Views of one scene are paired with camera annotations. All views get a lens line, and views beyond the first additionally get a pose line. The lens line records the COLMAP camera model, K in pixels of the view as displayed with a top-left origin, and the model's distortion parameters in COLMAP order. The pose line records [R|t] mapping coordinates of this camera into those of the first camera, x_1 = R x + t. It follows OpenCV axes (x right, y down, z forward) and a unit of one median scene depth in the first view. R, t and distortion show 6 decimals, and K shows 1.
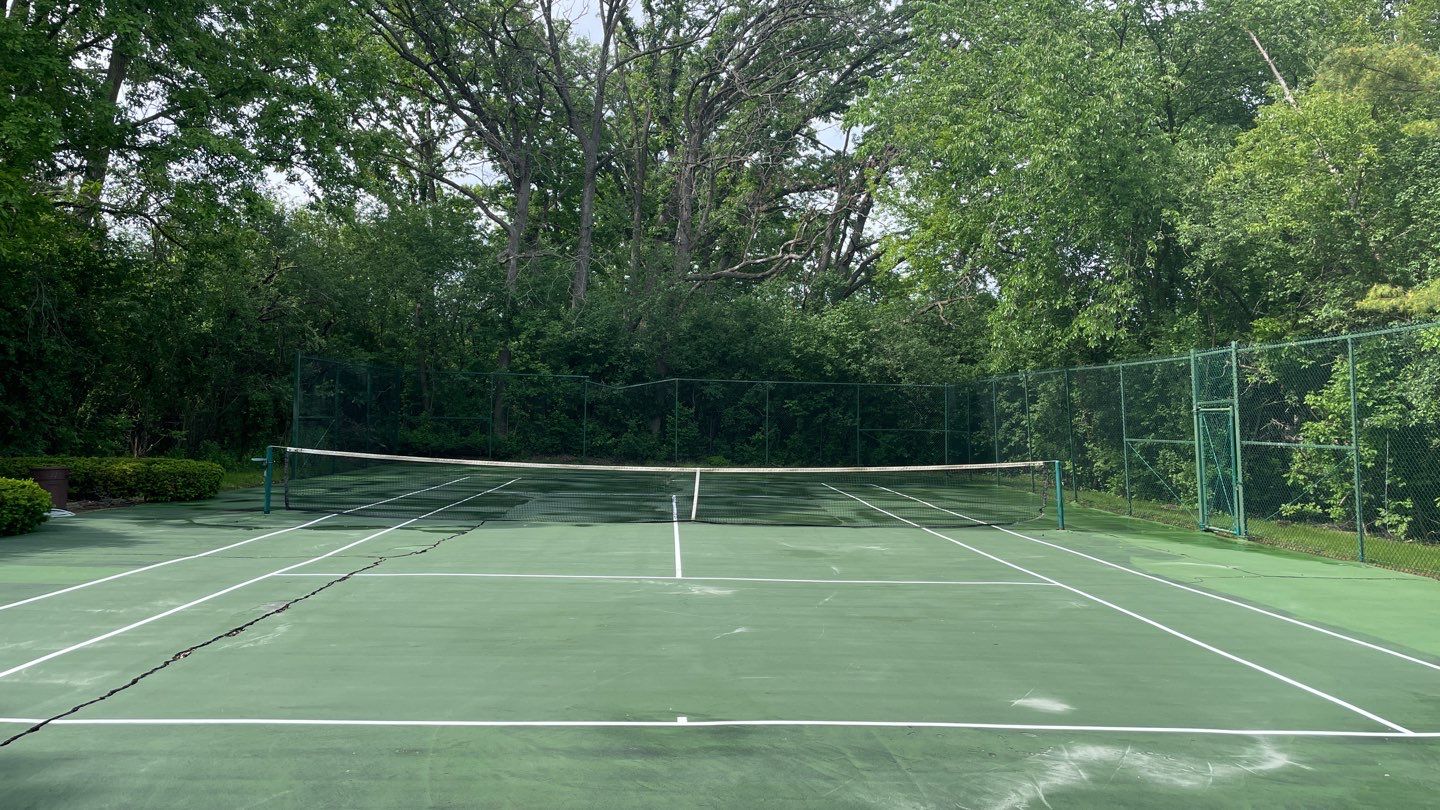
lens RADIAL K [[1091.3, 0, 737.0], [0, 1091.3, 380.9], [0, 0, 1]] dist [0.093875, -0.116961]
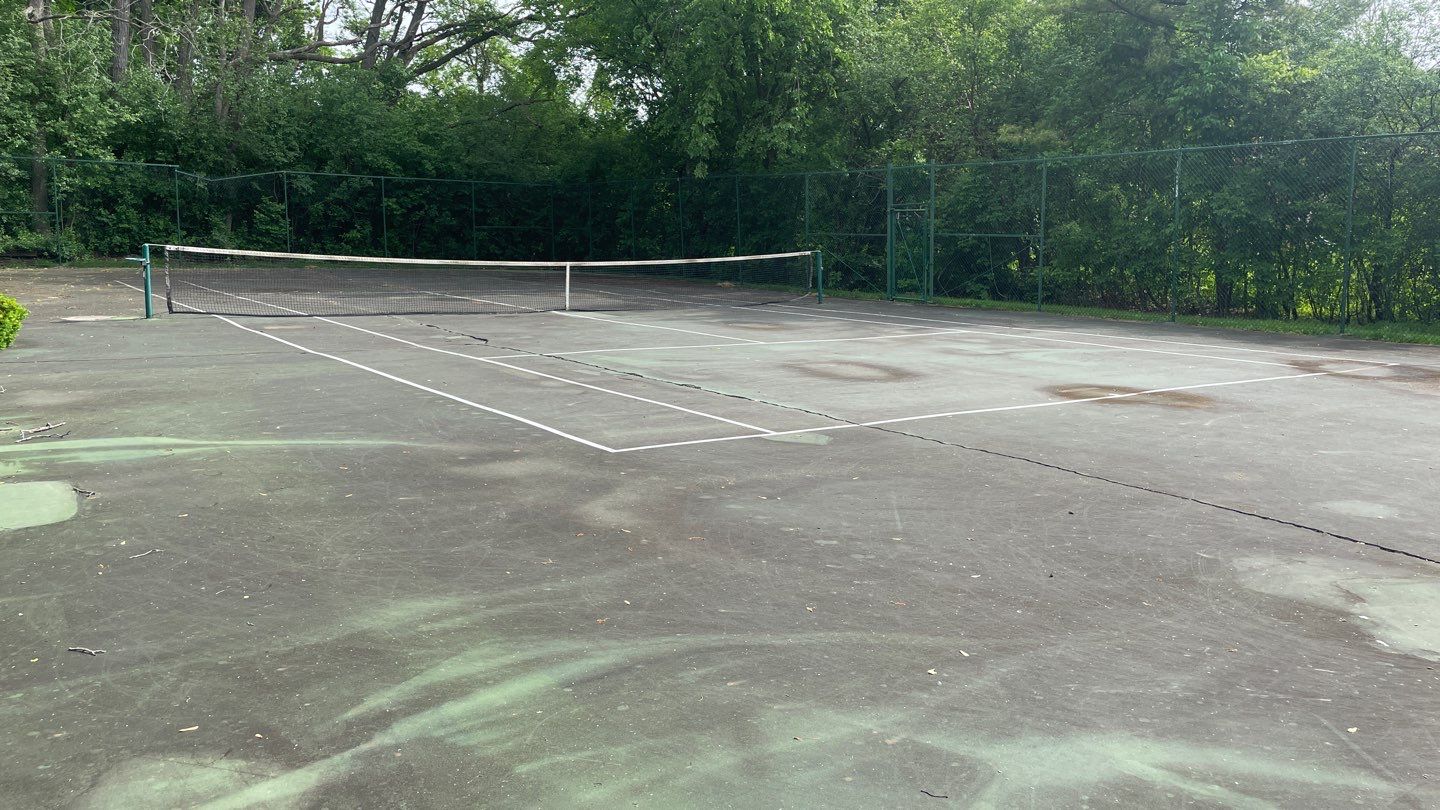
lens RADIAL K [[1091.3, 0, 726.4], [0, 1091.3, 384.8], [0, 0, 1]] dist [0.093875, -0.116961]
pose [[0.843713, -0.080081, 0.530788, -0.237875], [-0.019959, 0.983446, 0.180101, -0.000654], [-0.536423, -0.162548, 0.828147, -0.013229]]
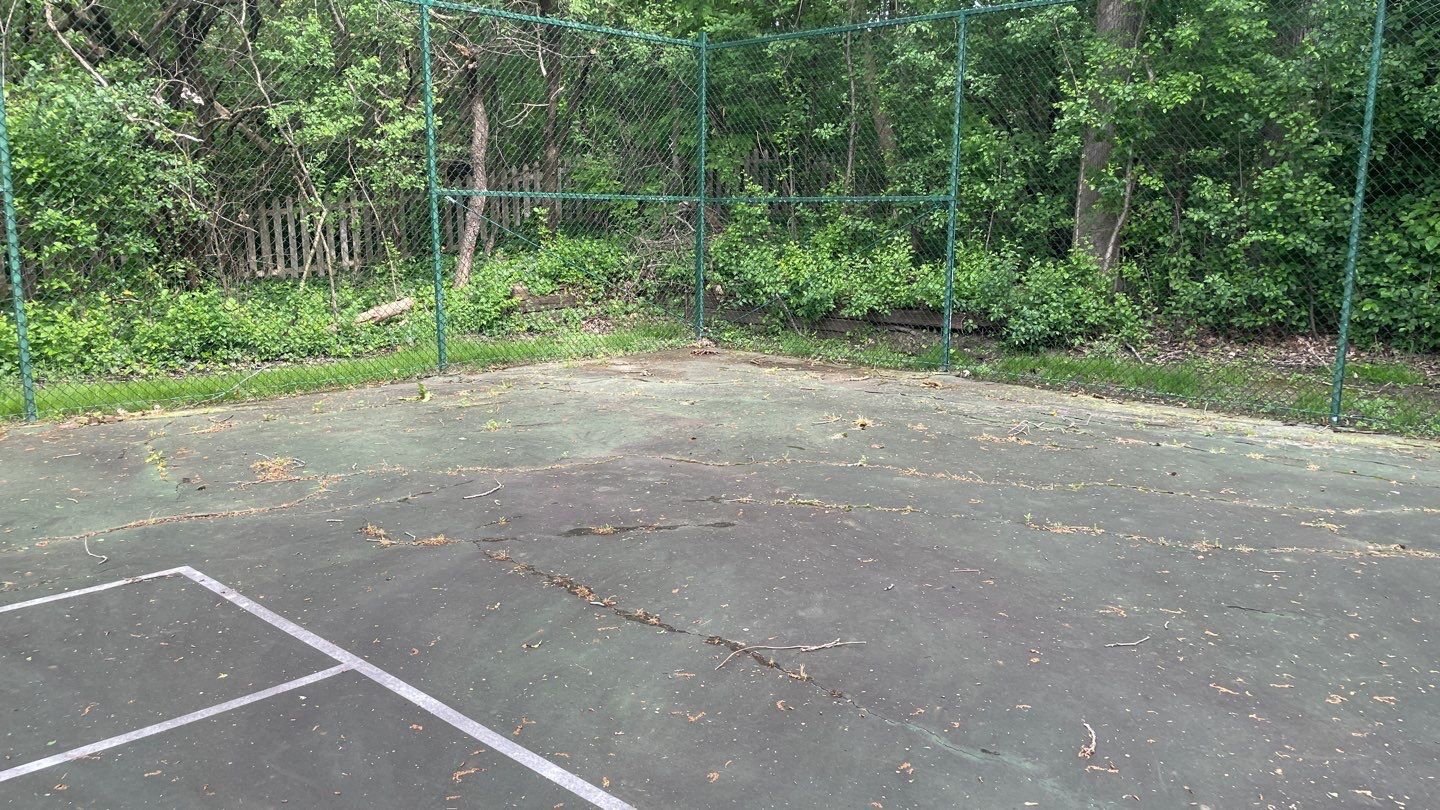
lens RADIAL K [[1091.3, 0, 732.1], [0, 1091.3, 413.3], [0, 0, 1]] dist [0.093875, -0.116961]
pose [[0.685342, 0.116140, -0.718901, -0.062802], [0.030711, 0.981713, 0.187875, 0.031422], [0.727574, -0.150837, 0.669242, 0.727890]]
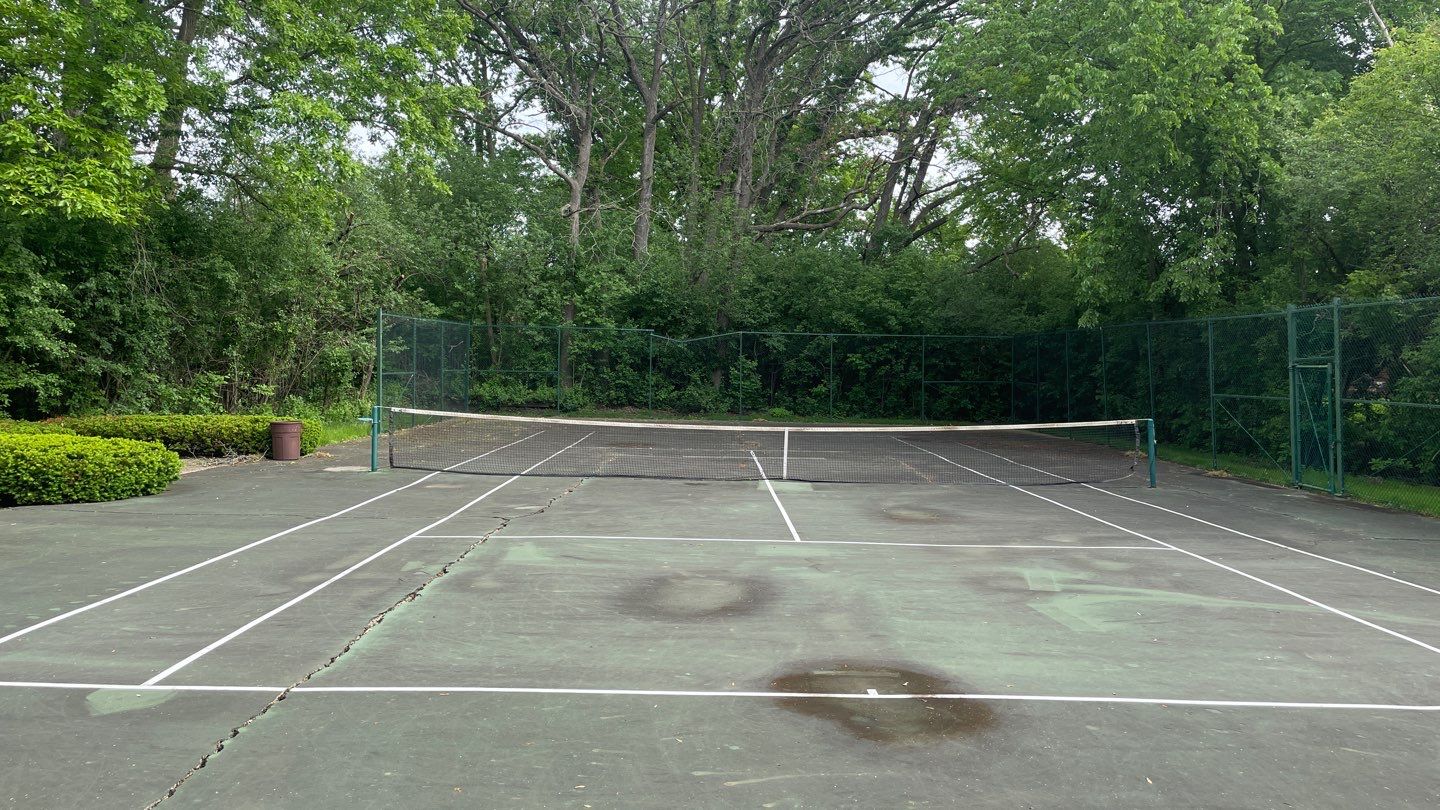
lens RADIAL K [[1091.3, 0, 731.7], [0, 1091.3, 397.7], [0, 0, 1]] dist [0.093875, -0.116961]
pose [[0.999258, -0.002157, -0.038447, -0.024004], [0.004652, 0.997879, 0.064931, -0.006532], [0.038225, -0.065062, 0.997149, -0.003954]]
